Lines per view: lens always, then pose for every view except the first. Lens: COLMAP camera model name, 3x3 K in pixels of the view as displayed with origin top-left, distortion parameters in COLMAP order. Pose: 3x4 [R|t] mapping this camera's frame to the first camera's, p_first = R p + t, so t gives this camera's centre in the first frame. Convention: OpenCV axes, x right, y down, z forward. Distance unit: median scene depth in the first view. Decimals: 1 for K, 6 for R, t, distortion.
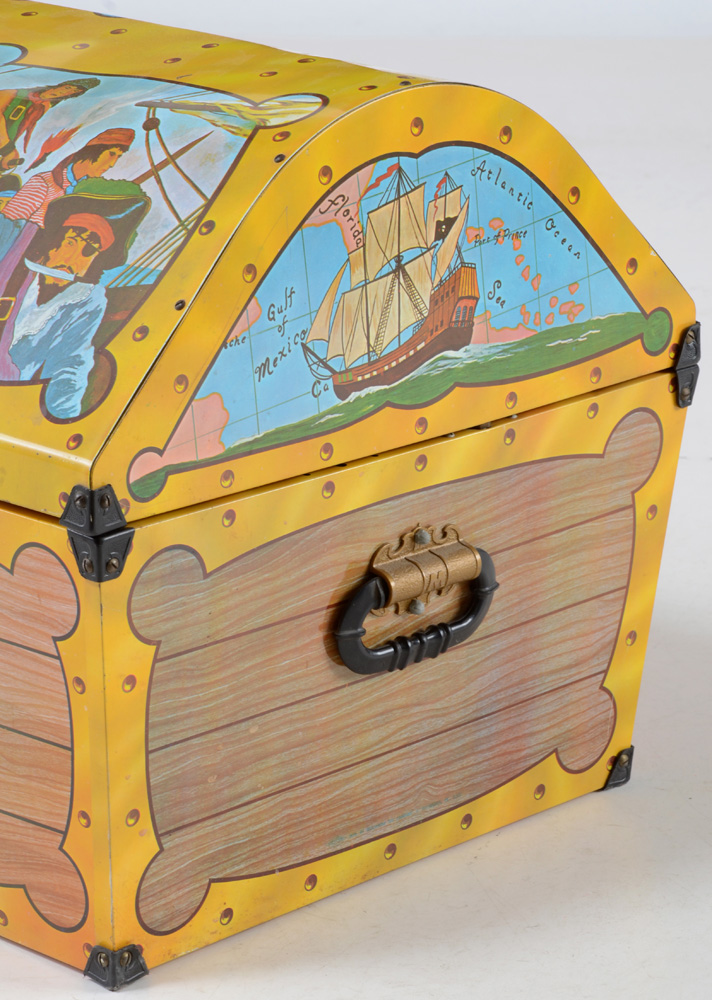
lens RADIAL K [[3634.4, 0, 357.6], [0, 3634.4, 531.0], [0, 0, 1]] dist [0.803512, 5.089459]
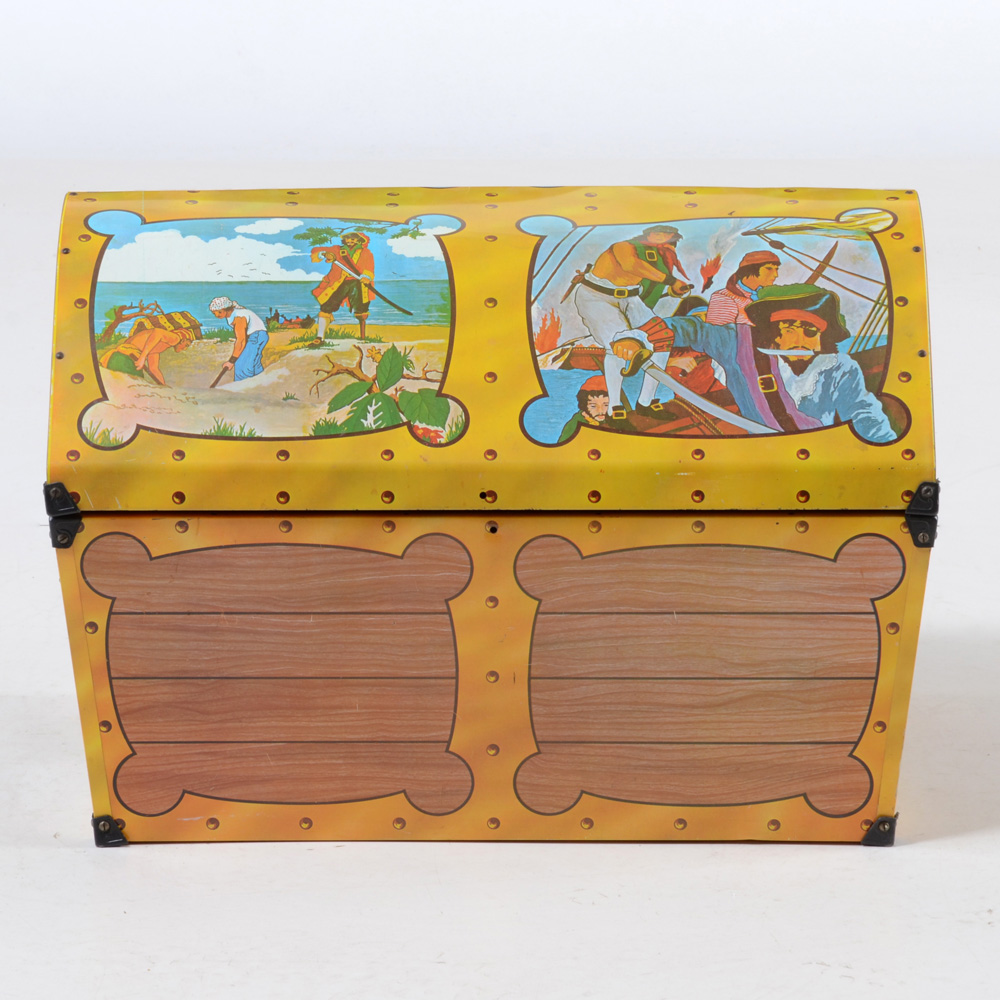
lens RADIAL K [[5359.8, 0, 431.3], [0, 5359.8, 501.8], [0, 0, 1]] dist [0.797422, 4.426836]
pose [[0.720496, -0.161807, 0.674318, -1.566222], [0.201743, 0.979246, 0.019418, -0.080855], [-0.663465, 0.122049, 0.738186, -0.429296]]
